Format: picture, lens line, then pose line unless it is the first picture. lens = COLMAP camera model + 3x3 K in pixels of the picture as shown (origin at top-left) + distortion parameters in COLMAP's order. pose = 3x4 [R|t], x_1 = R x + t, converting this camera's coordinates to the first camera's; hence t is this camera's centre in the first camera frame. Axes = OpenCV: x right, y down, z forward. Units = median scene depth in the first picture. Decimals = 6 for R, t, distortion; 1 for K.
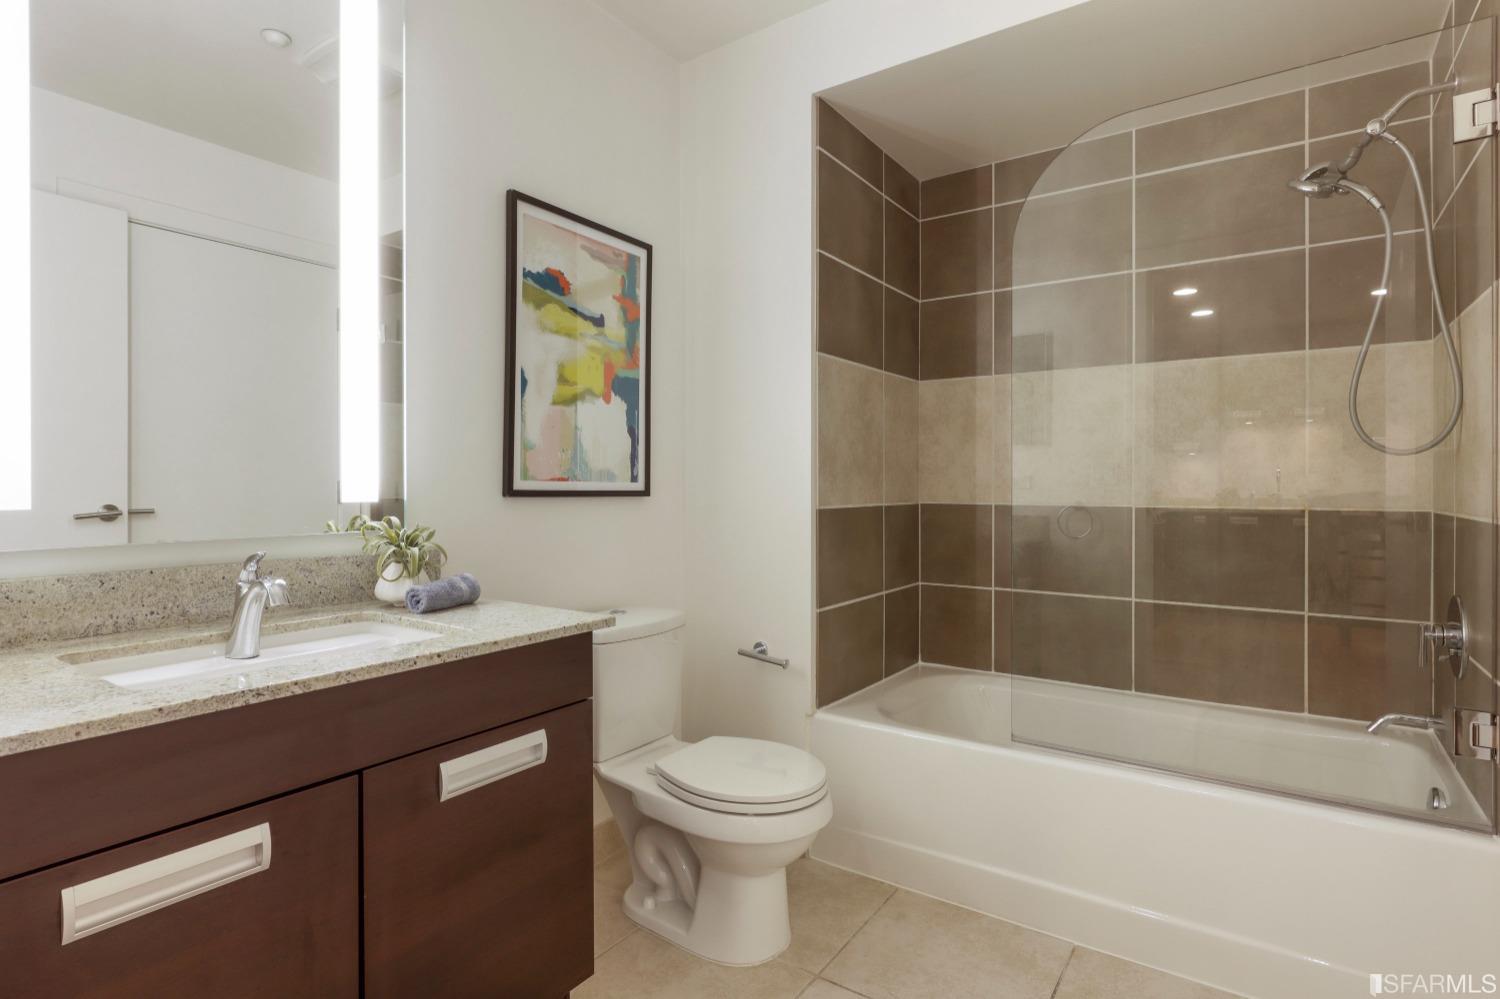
lens RADIAL K [[761.9, 0, 738.6], [0, 761.9, 490.8], [0, 0, 1]] dist [-0.018183, 0.001941]
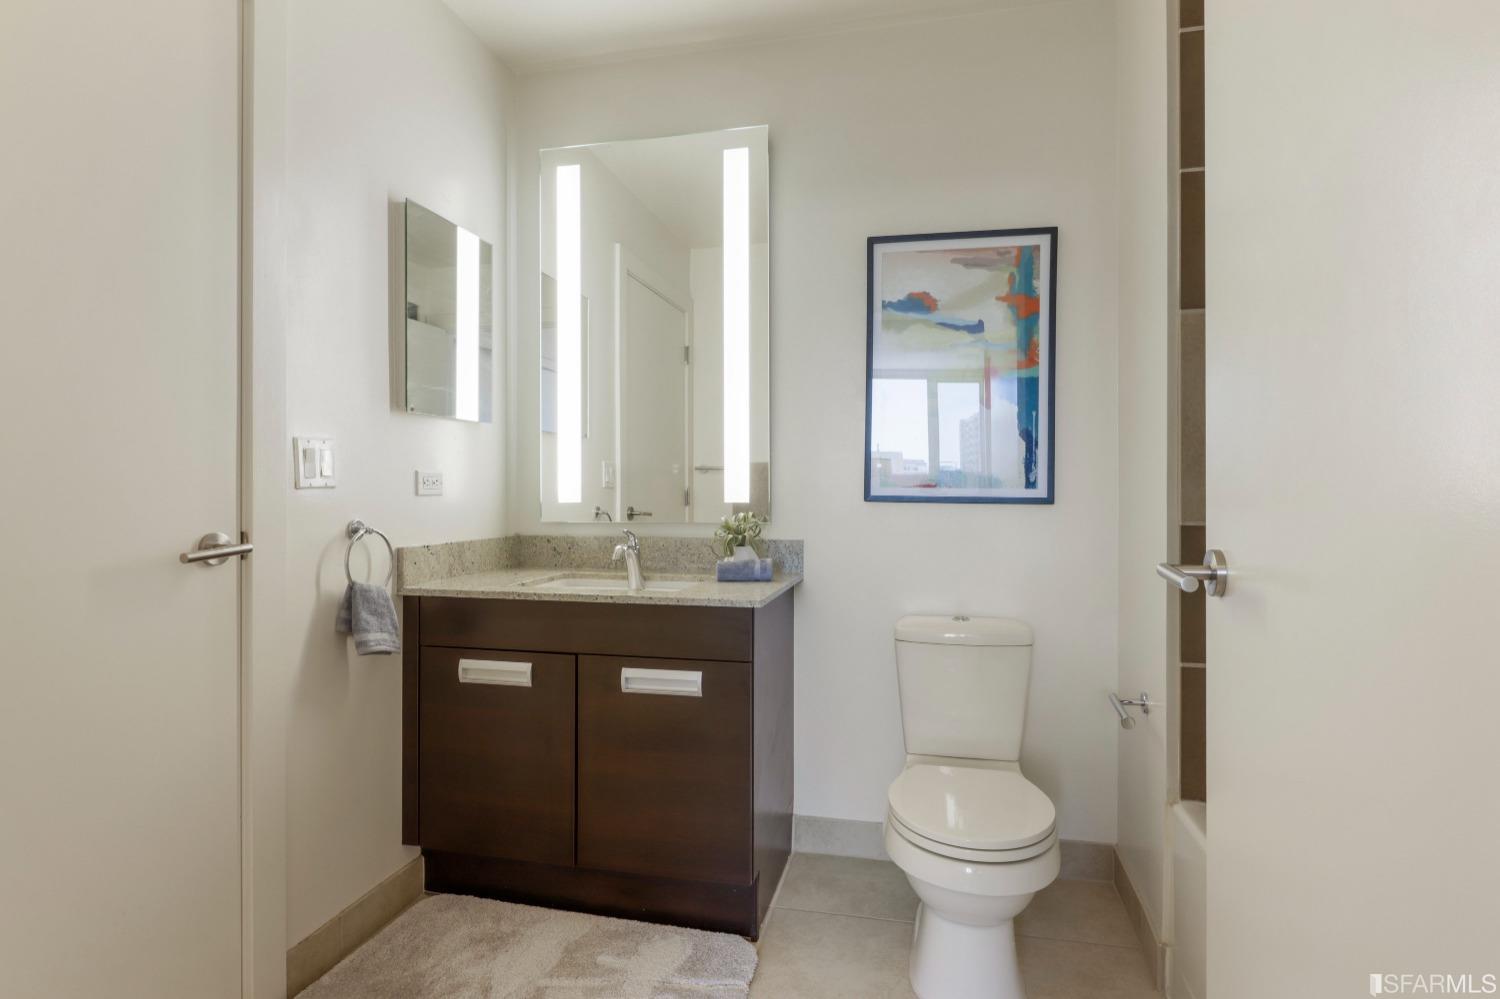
lens RADIAL K [[761.9, 0, 744.9], [0, 761.9, 494.5], [0, 0, 1]] dist [-0.018183, 0.001941]
pose [[0.373800, 0.006720, -0.927485, 0.643451], [-0.009243, 0.999951, 0.003521, -0.004591], [0.927463, 0.007256, 0.373844, 0.352955]]
